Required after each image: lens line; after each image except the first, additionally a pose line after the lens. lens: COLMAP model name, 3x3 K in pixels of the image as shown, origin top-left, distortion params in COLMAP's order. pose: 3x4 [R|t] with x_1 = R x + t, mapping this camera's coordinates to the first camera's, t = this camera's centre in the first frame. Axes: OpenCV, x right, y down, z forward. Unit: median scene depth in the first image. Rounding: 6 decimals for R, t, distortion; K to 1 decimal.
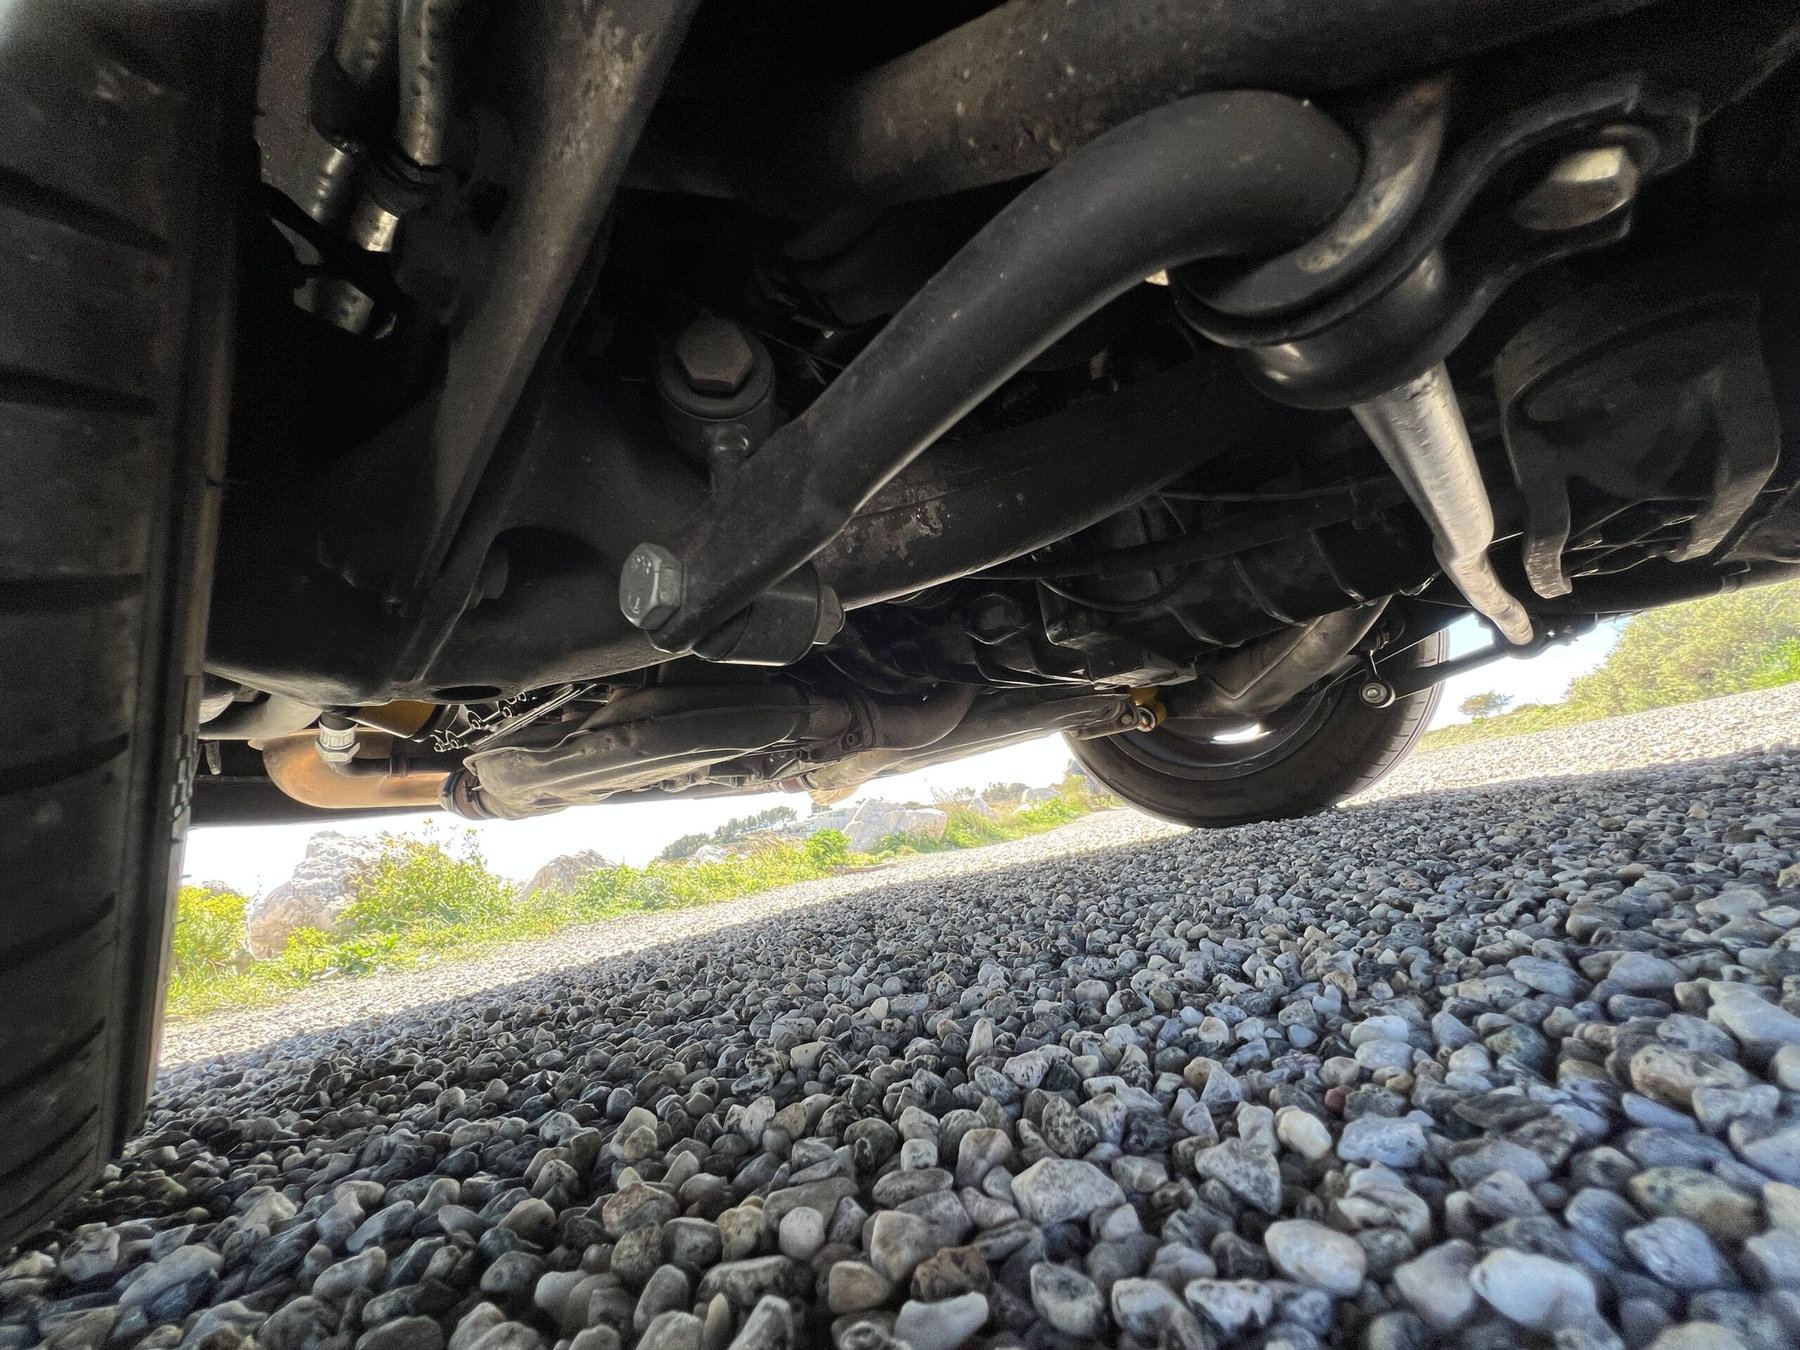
lens RADIAL K [[720.1, 0, 900.0], [0, 720.1, 675.0], [0, 0, 1]] dist [-0.001094, 0.000216]
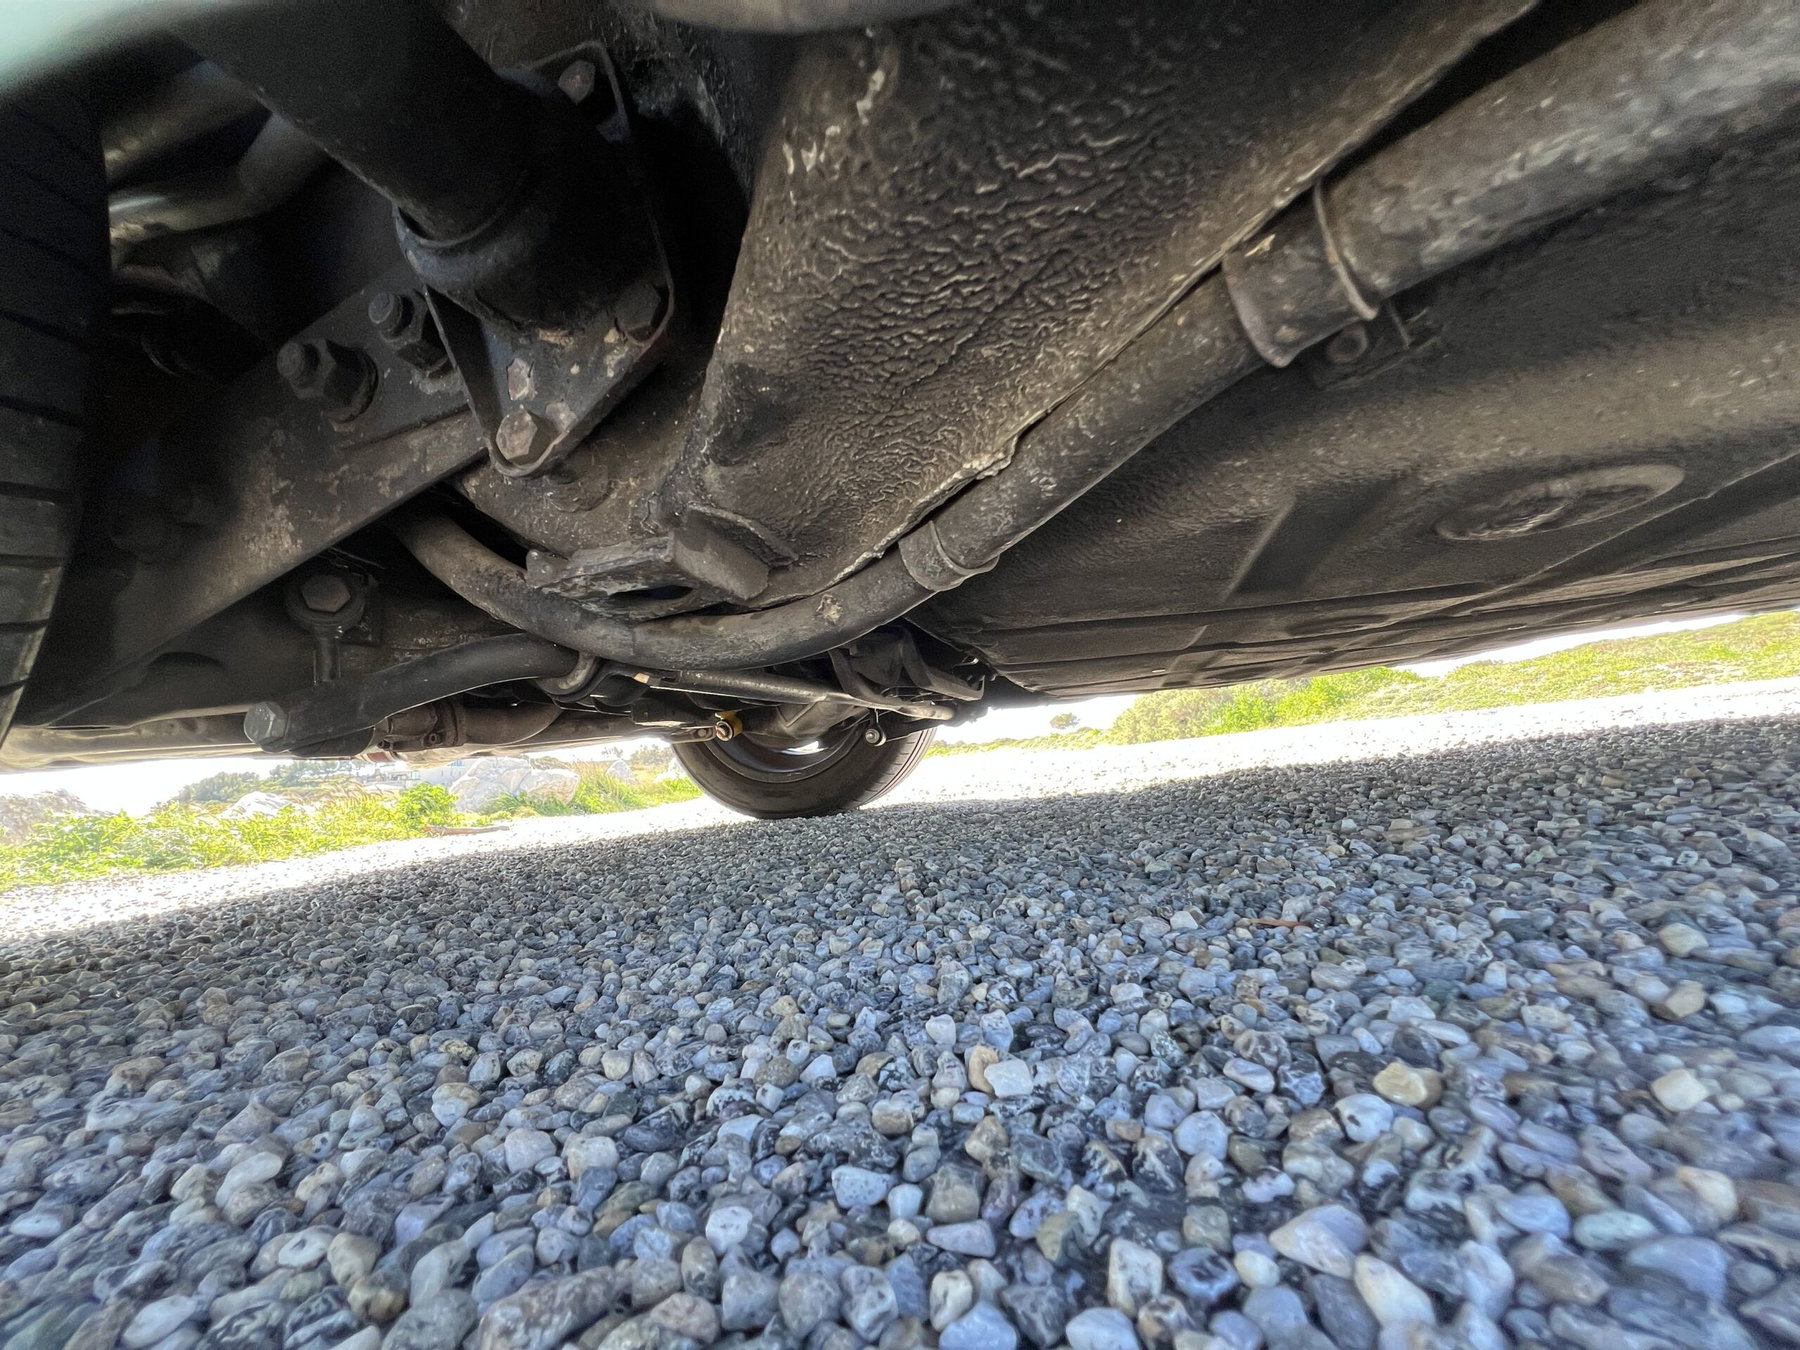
lens RADIAL K [[725.1, 0, 900.0], [0, 725.1, 675.0], [0, 0, 1]] dist [0.000246, 0.000977]
pose [[0.891278, 0.140270, 0.431216, 0.054382], [-0.158846, 0.987277, 0.007168, -0.090483], [-0.424724, -0.074886, 0.902220, -0.253576]]
